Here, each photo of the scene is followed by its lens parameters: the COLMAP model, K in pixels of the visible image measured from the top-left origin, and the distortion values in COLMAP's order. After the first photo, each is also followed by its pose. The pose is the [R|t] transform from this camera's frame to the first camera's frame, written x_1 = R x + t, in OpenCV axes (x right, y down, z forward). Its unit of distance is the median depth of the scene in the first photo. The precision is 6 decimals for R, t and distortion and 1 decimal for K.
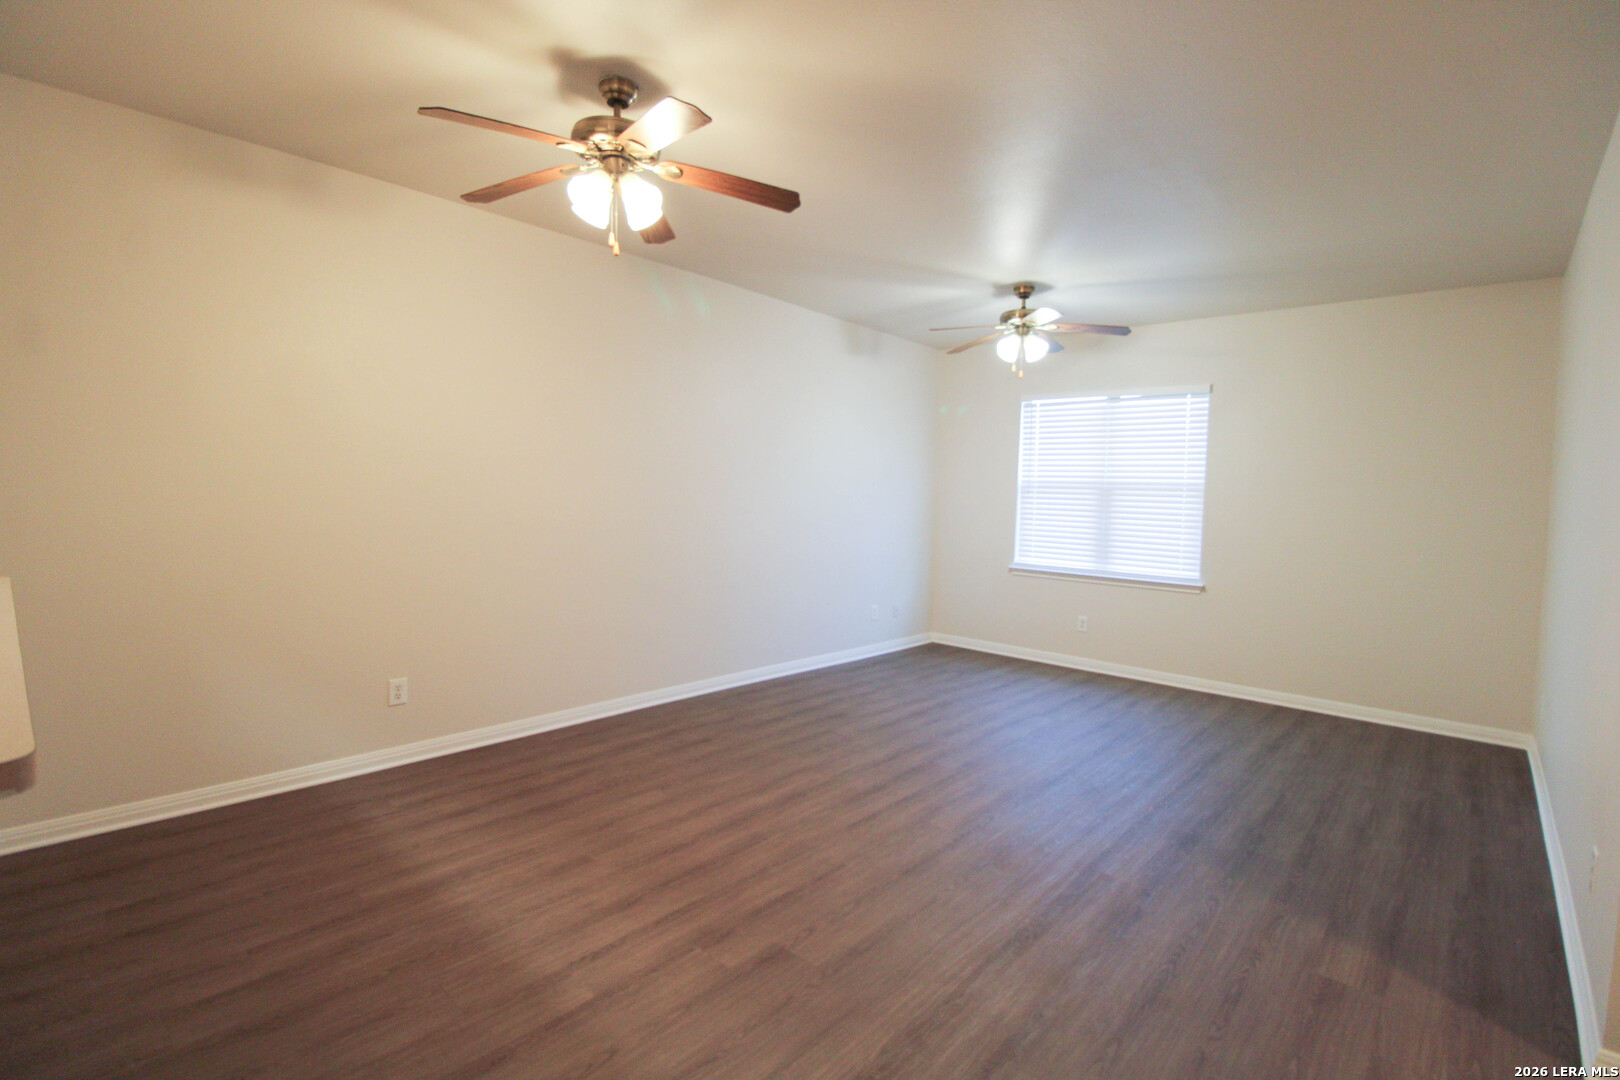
lens RADIAL K [[749.5, 0, 808.2], [0, 749.5, 534.7], [0, 0, 1]] dist [-0.006970, -0.005830]
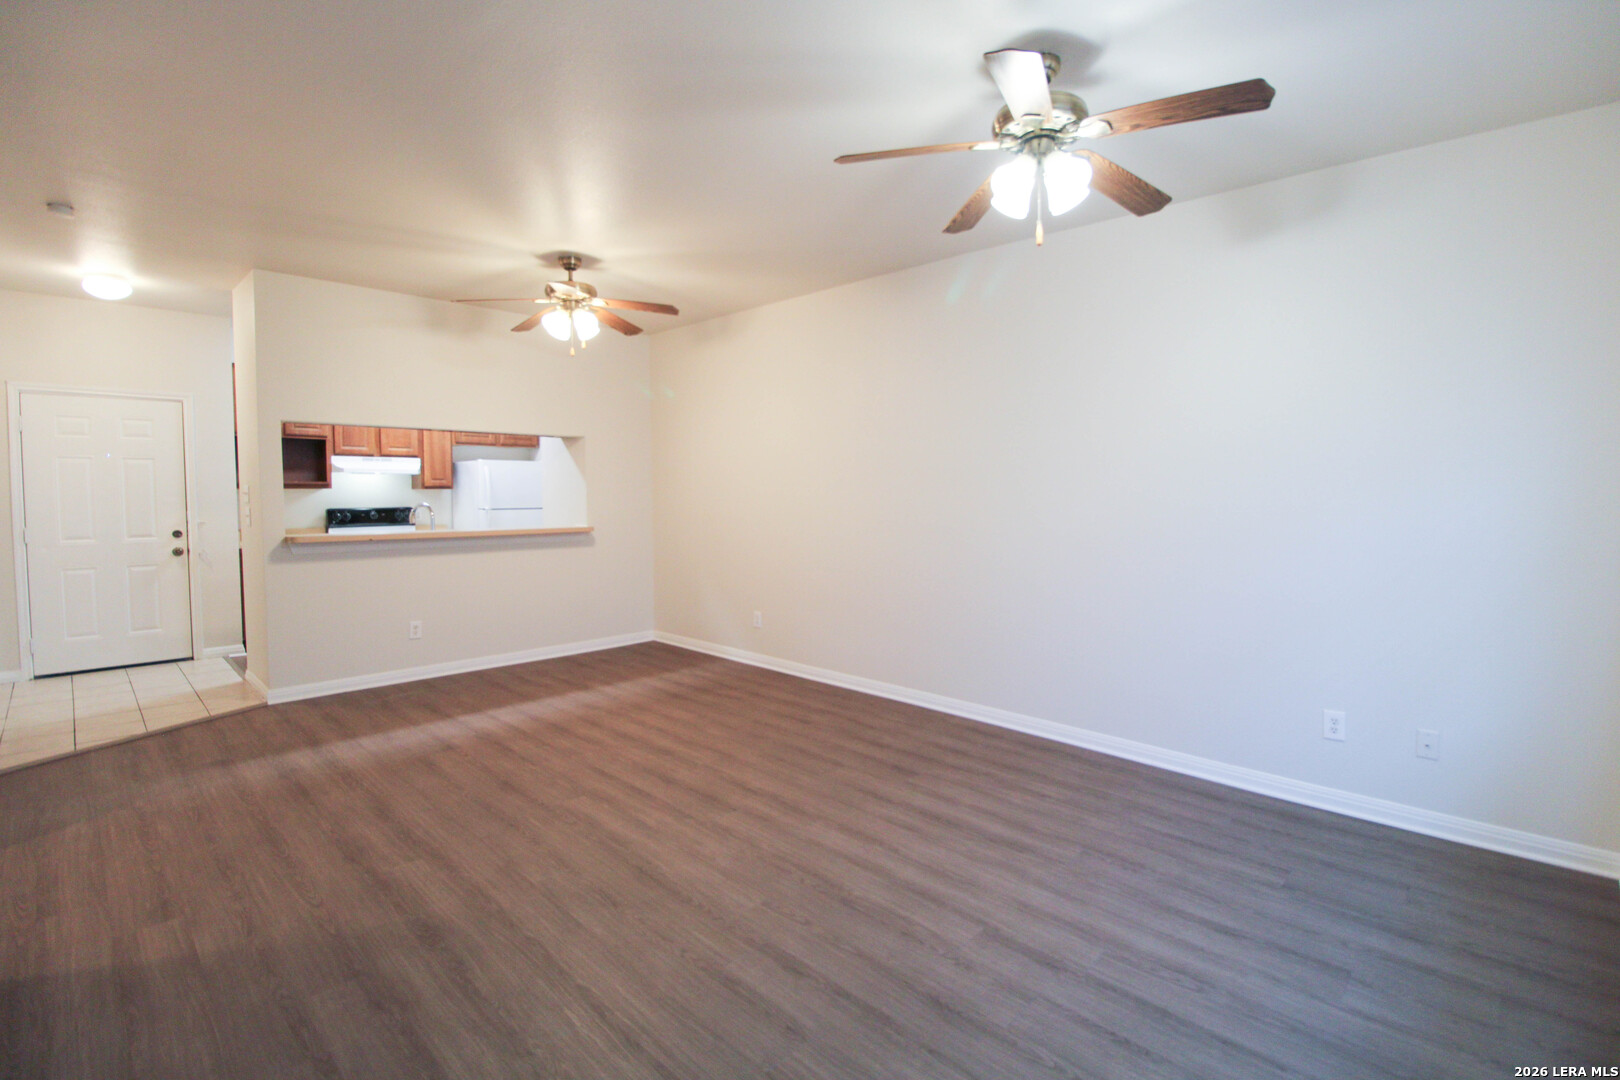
lens RADIAL K [[749.5, 0, 834.5], [0, 749.5, 534.3], [0, 0, 1]] dist [-0.006970, -0.005830]
pose [[-0.022188, 0.035662, -0.999118, 0.718470], [-0.057453, 0.997667, 0.036886, -0.028493], [0.998102, 0.058221, -0.020088, 0.809985]]
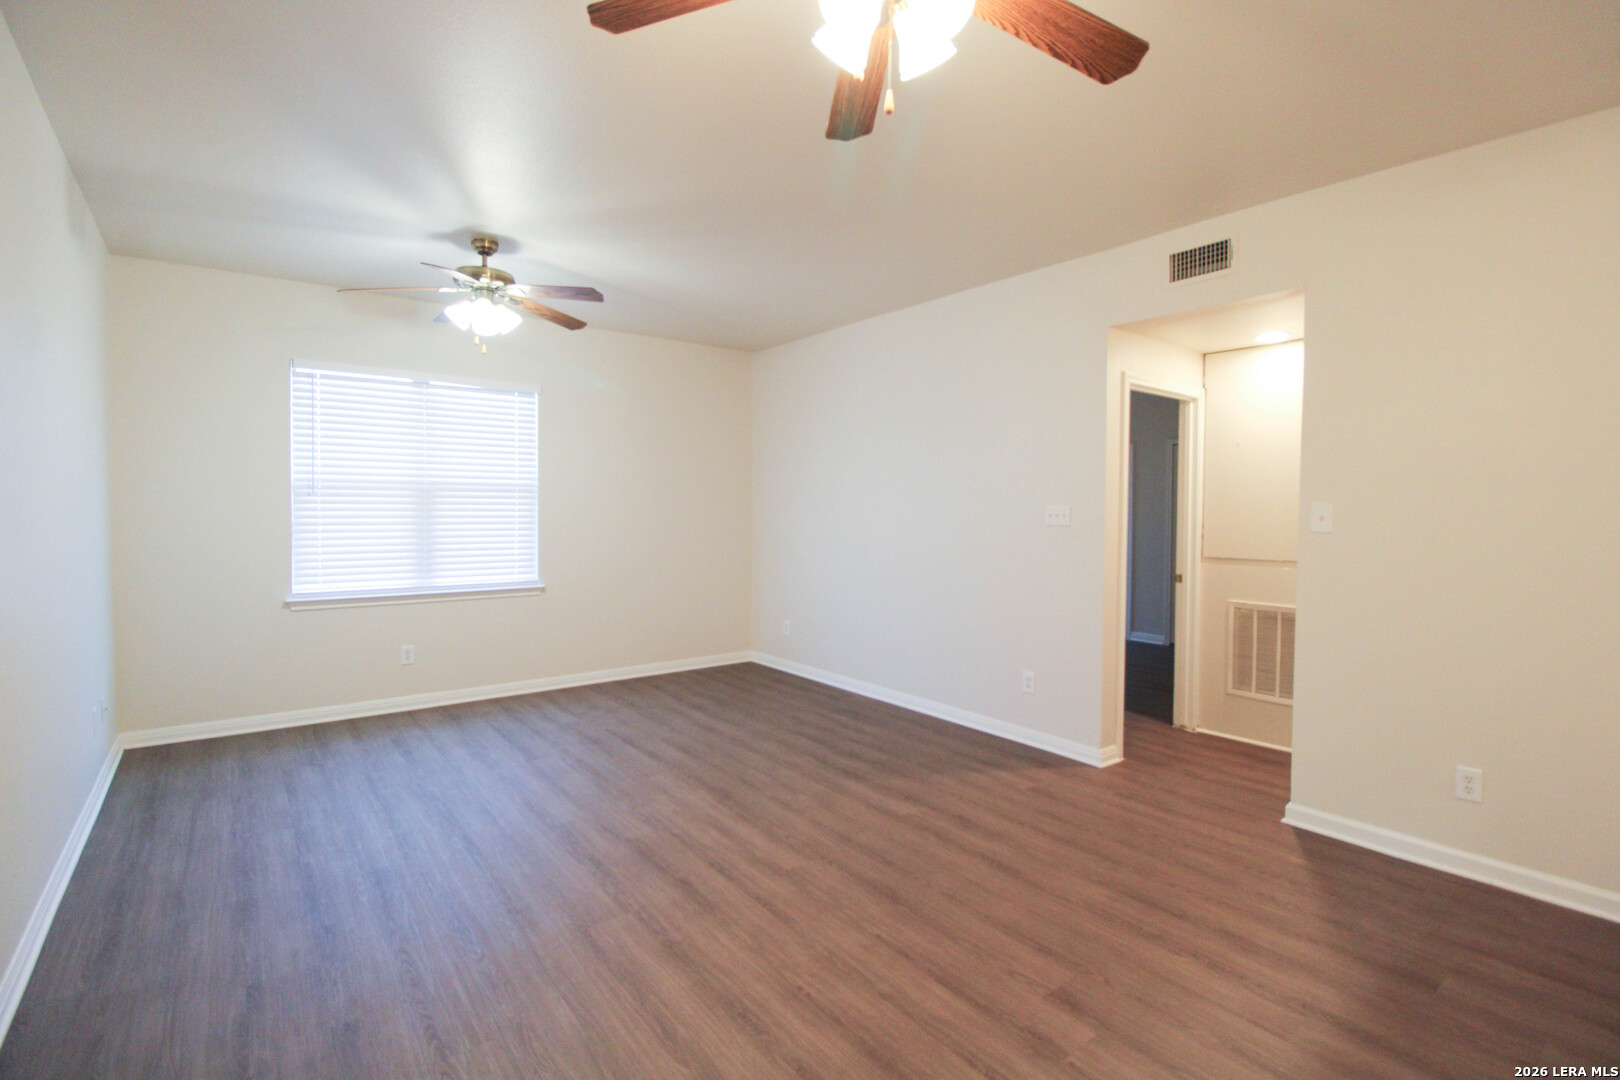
lens RADIAL K [[749.5, 0, 831.1], [0, 749.5, 536.6], [0, 0, 1]] dist [-0.006970, -0.005830]
pose [[0.162061, -0.066982, 0.984505, -0.413285], [0.051802, 0.996895, 0.059298, -0.039637], [-0.985420, 0.041389, 0.165027, 0.467027]]
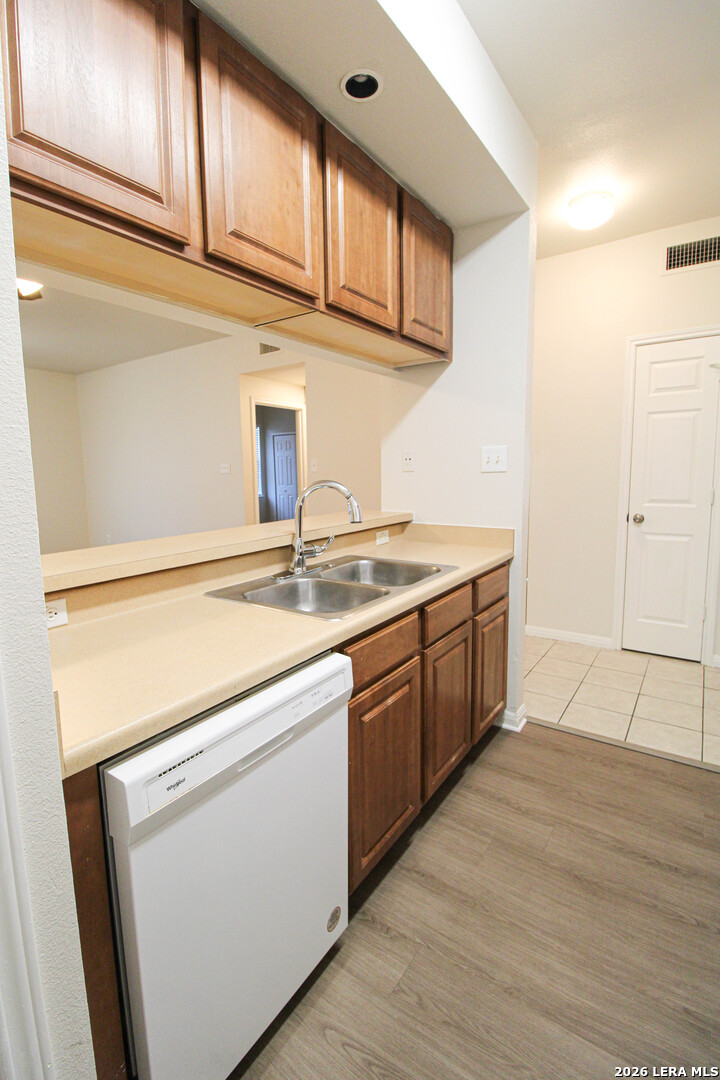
lens RADIAL K [[499.7, 0, 352.4], [0, 499.7, 537.3], [0, 0, 1]] dist [-0.006970, -0.005830]
pose [[-0.124884, -0.157784, 0.979545, -0.689104], [0.069883, 0.983423, 0.167318, -0.017179], [-0.989707, 0.089349, -0.111787, 0.217300]]
